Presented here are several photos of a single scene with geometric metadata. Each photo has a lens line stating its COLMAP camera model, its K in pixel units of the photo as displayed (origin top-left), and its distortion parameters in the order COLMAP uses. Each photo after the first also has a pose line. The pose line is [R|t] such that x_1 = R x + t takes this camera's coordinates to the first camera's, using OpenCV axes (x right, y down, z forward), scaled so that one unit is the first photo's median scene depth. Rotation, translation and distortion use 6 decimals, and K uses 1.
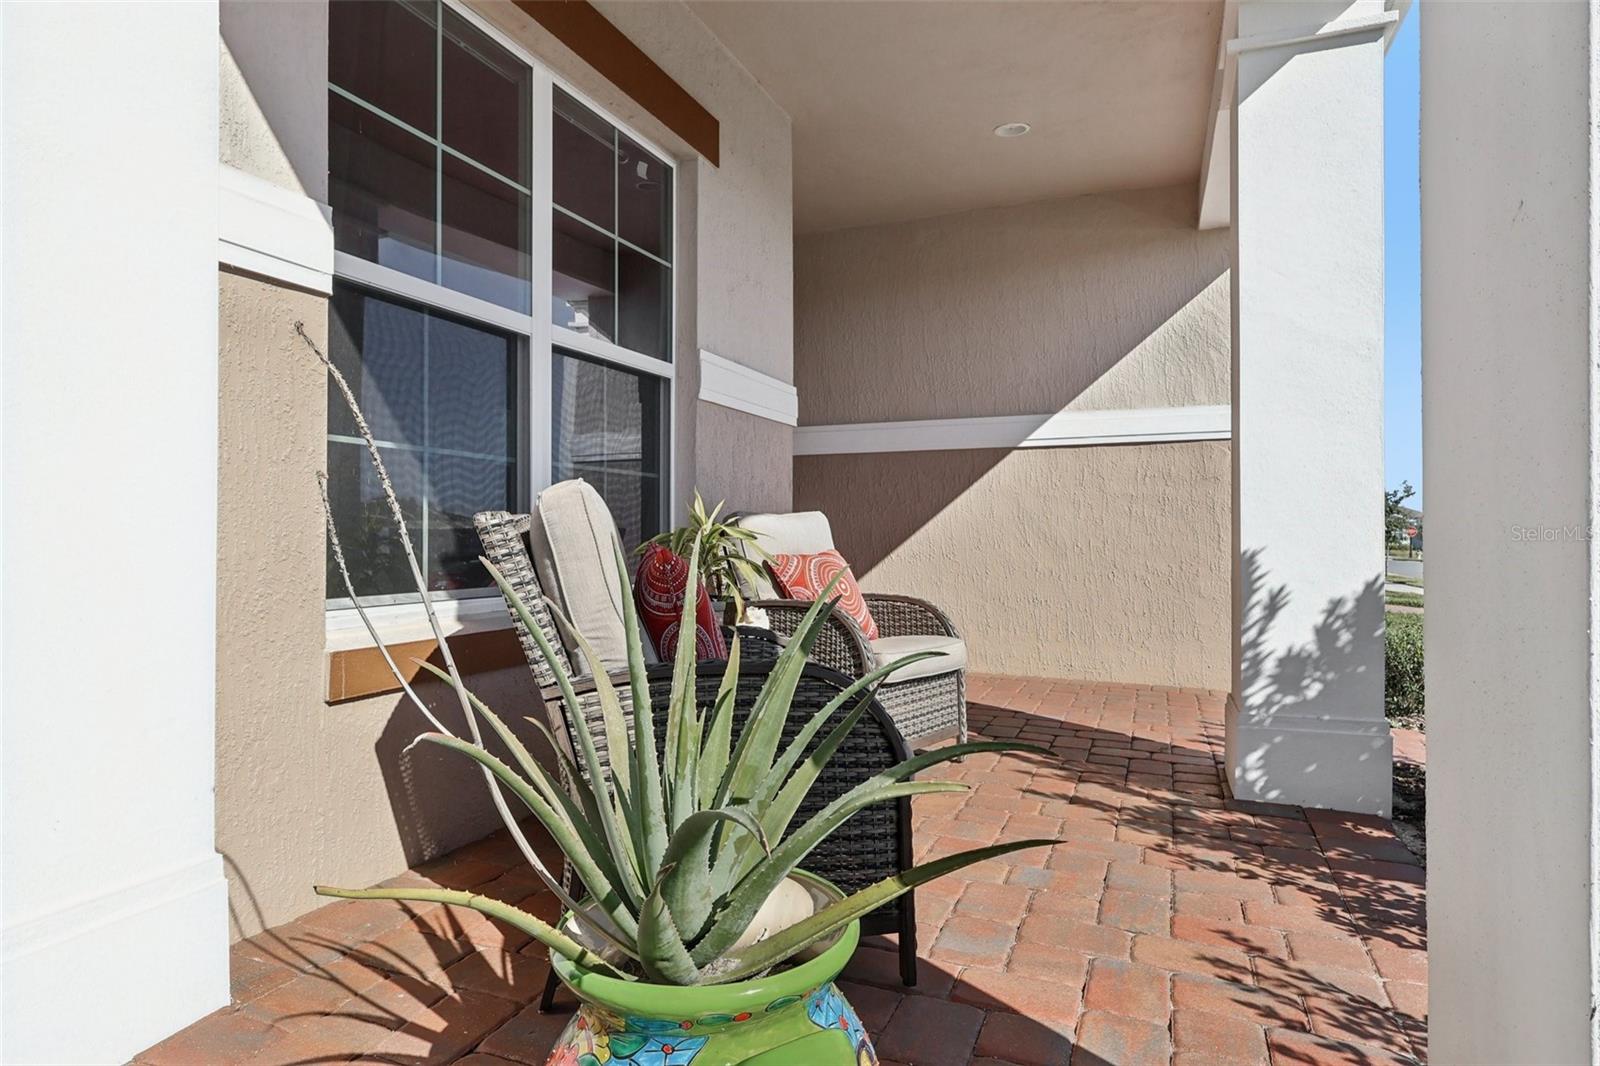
lens RADIAL K [[905.5, 0, 800.9], [0, 905.5, 533.5], [0, 0, 1]] dist [-0.004815, 0.002483]
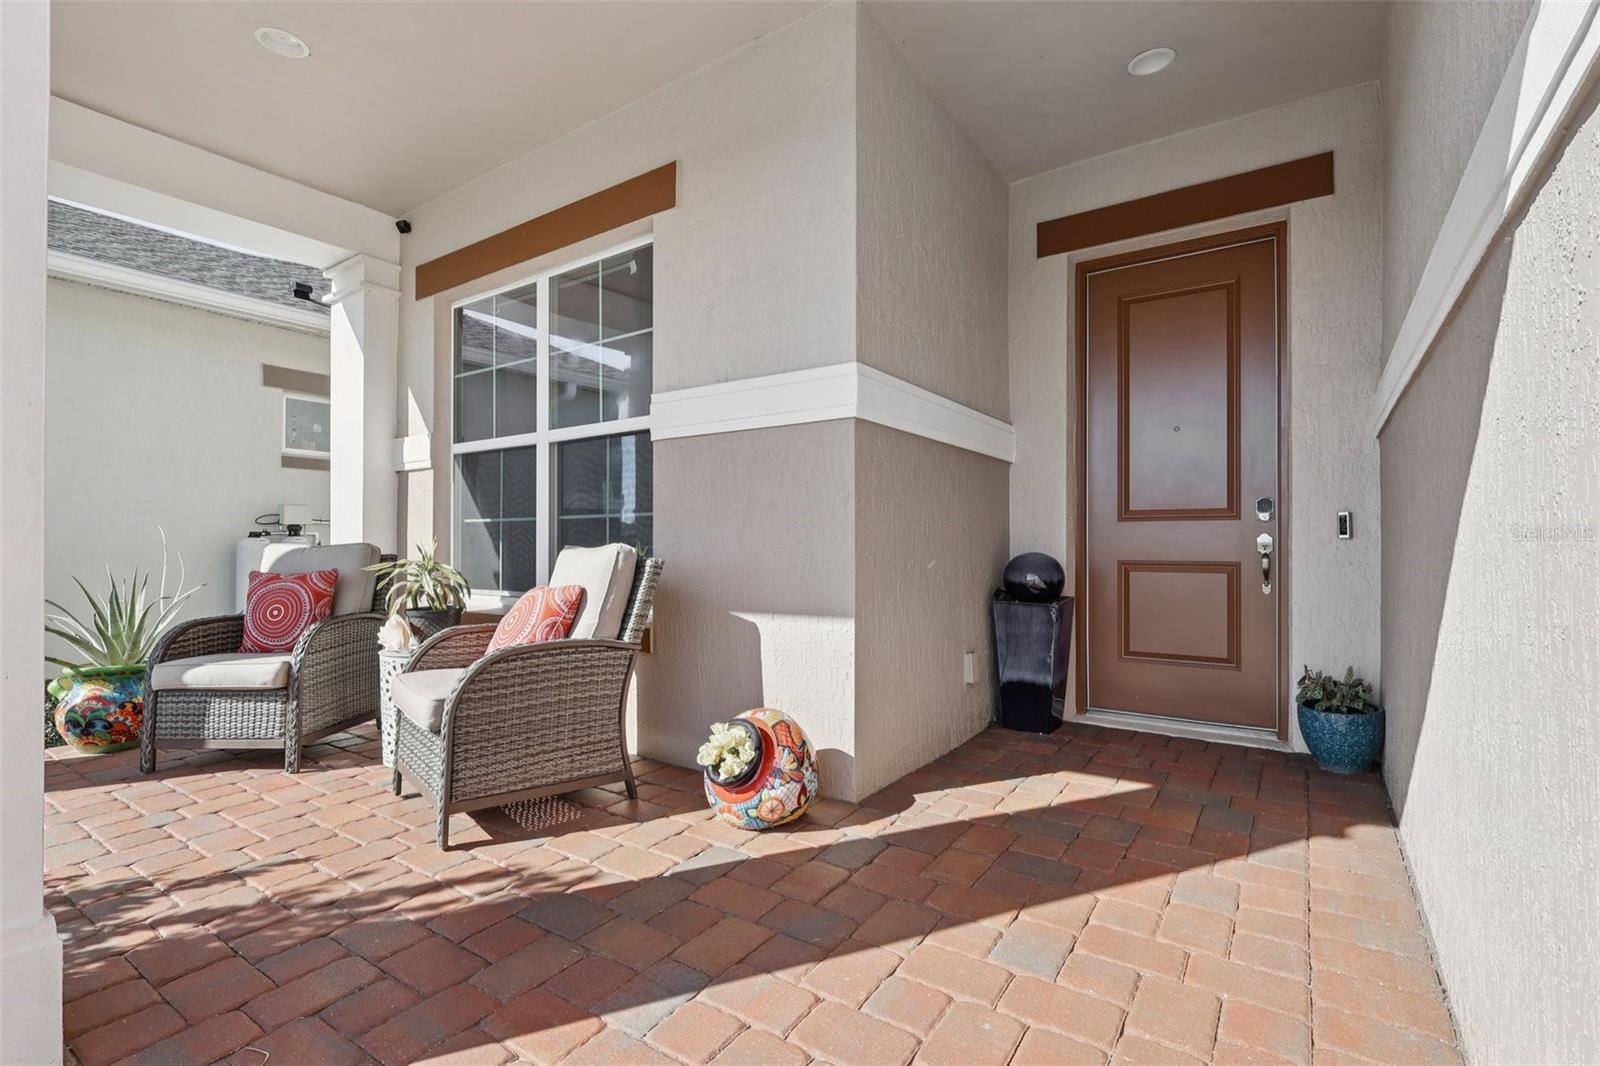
lens RADIAL K [[750.0, 0, 814.6], [0, 750.0, 546.4], [0, 0, 1]] dist [-0.004401, 0.001311]
pose [[-0.203220, -0.006959, -0.979108, 0.894982], [-0.001380, 0.999976, -0.006821, -0.020150], [0.979132, -0.000035, -0.203224, 1.690551]]
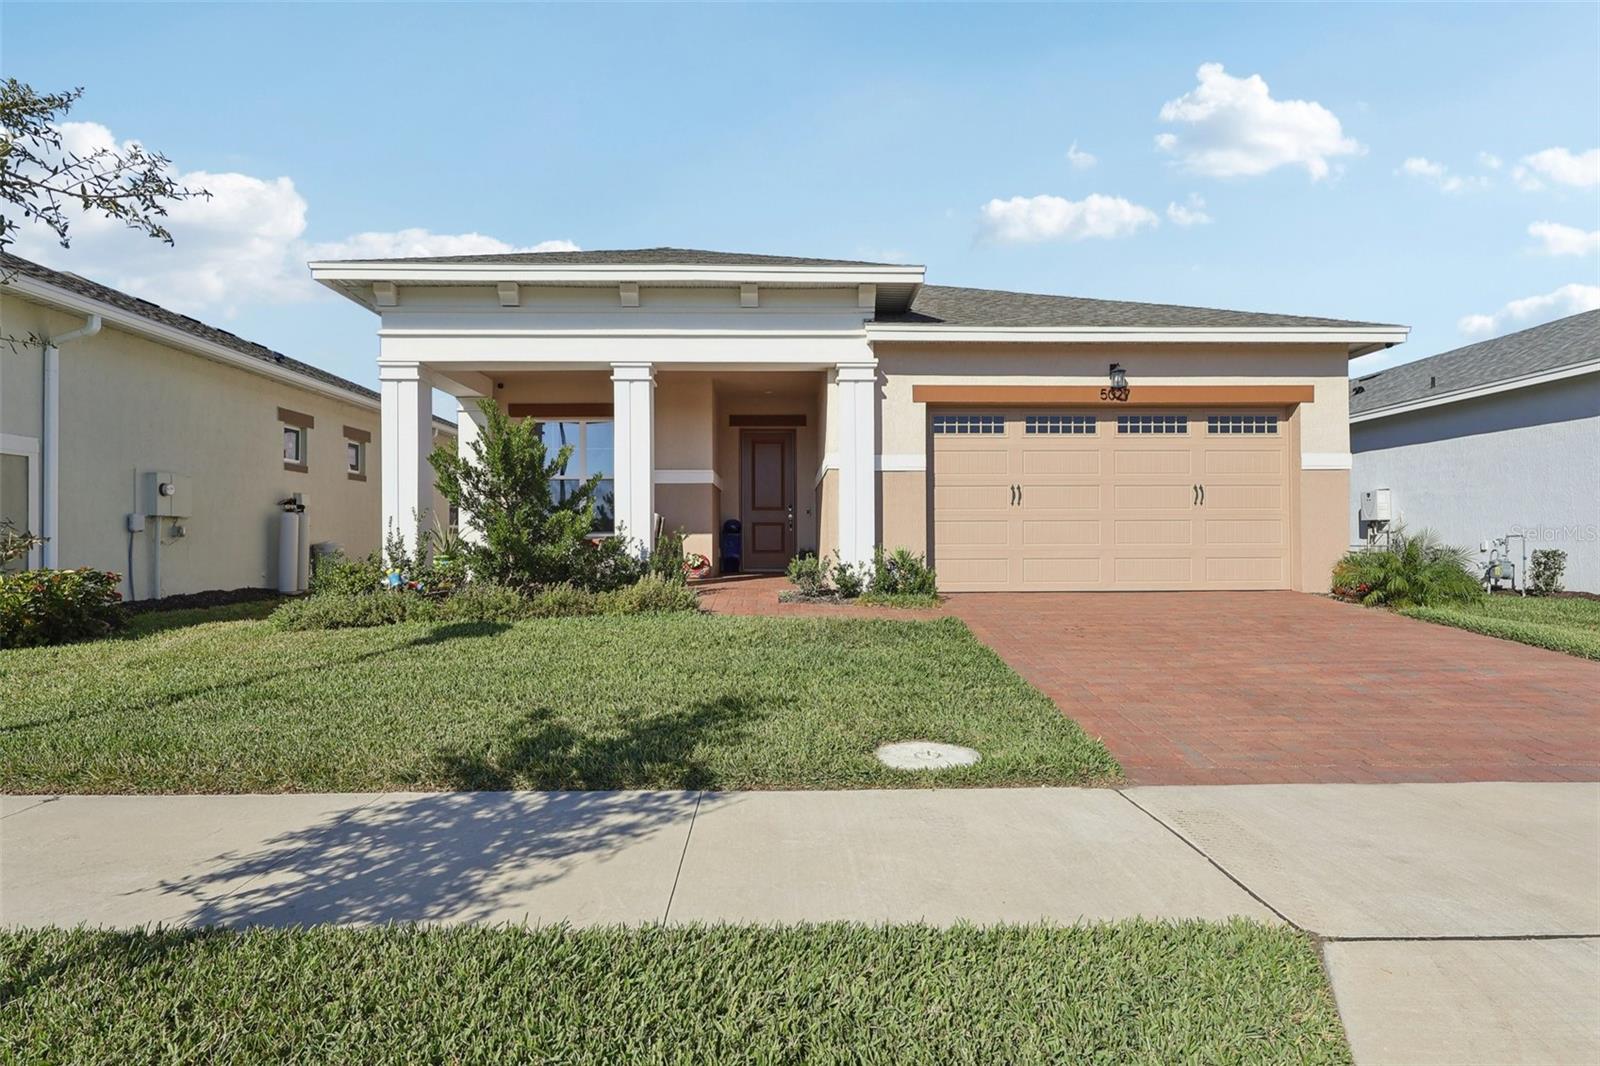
lens RADIAL K [[778.9, 0, 794.2], [0, 778.9, 523.1], [0, 0, 1]] dist [-0.006068, 0.001400]
pose [[0.411813, -0.022468, -0.910991, 3.643590], [0.007003, 0.999745, -0.021491, 0.097462], [0.911241, 0.002471, 0.411865, 0.332117]]
